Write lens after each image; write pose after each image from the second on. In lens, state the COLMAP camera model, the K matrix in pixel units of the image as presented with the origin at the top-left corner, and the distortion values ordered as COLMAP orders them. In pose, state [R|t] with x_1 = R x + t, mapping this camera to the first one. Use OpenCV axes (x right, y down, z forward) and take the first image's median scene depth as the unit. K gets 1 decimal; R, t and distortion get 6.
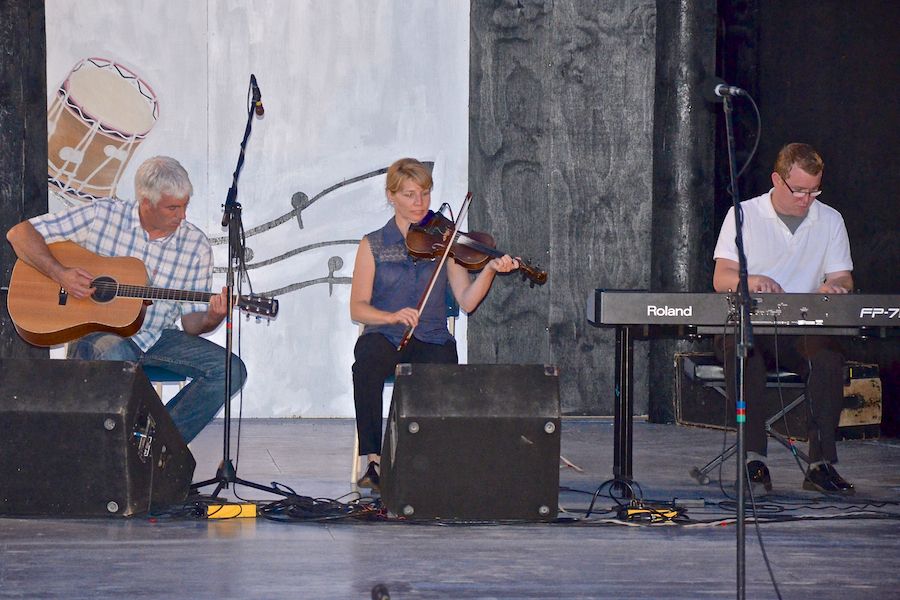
lens RADIAL K [[4219.5, 0, 456.4], [0, 4219.5, 302.1], [0, 0, 1]] dist [1.102164, 0.000000]
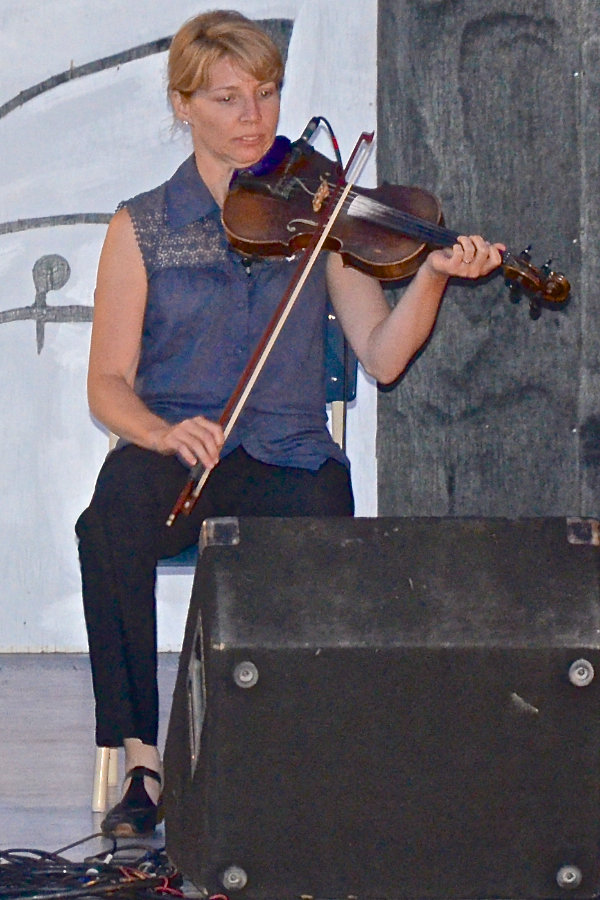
lens RADIAL K [[4219.5, 0, 344.7], [0, 4219.5, 544.9], [0, 0, 1]] dist [1.102164, 0.000000]
pose [[0.999388, -0.010040, -0.033507, 0.012733], [0.010429, 0.999880, 0.011457, 0.012344], [0.033388, -0.011800, 0.999373, 0.579242]]
